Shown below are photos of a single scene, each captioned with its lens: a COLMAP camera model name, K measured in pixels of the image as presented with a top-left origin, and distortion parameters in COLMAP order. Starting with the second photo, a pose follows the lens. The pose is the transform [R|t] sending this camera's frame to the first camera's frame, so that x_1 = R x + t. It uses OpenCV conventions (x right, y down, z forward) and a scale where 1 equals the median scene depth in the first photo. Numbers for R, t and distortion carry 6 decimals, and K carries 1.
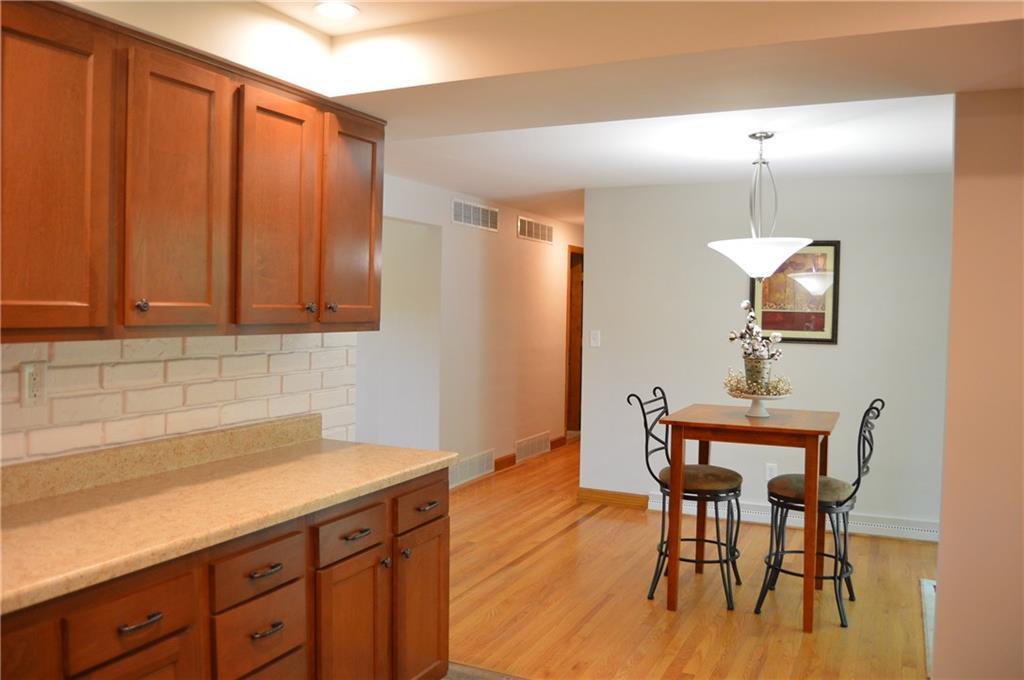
lens RADIAL K [[812.4, 0, 511.2], [0, 812.4, 340.7], [0, 0, 1]] dist [-0.095051, 0.040343]
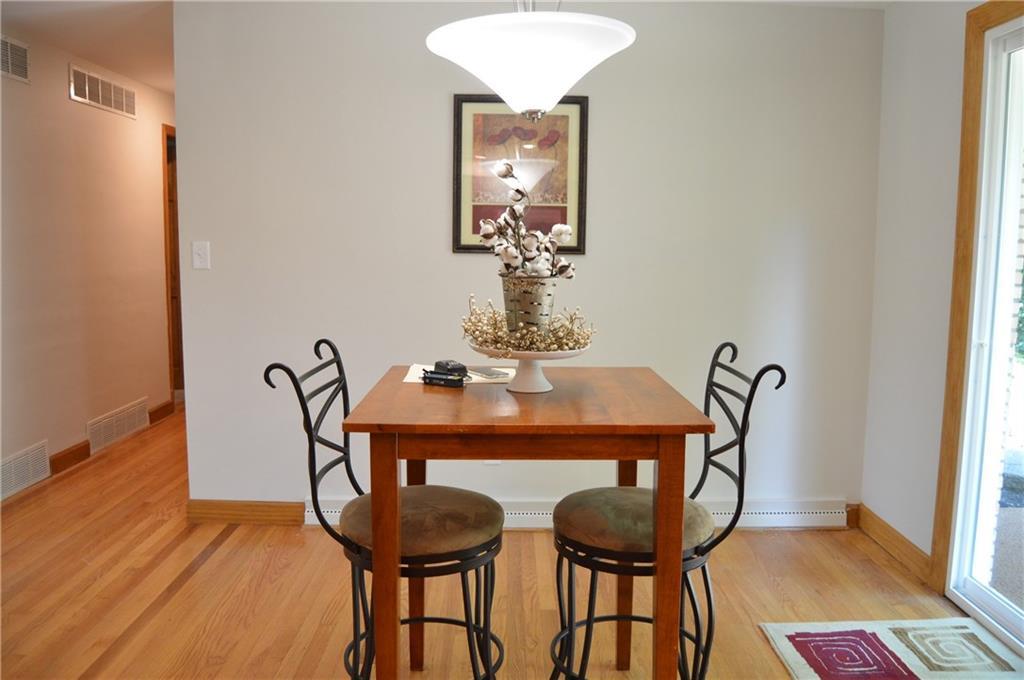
lens RADIAL K [[812.4, 0, 513.3], [0, 812.4, 337.4], [0, 0, 1]] dist [-0.095051, 0.040343]
pose [[0.899038, -0.059064, 0.433869, 0.069012], [0.021393, 0.995602, 0.091204, 0.012171], [-0.437348, -0.072714, 0.896348, 0.499428]]
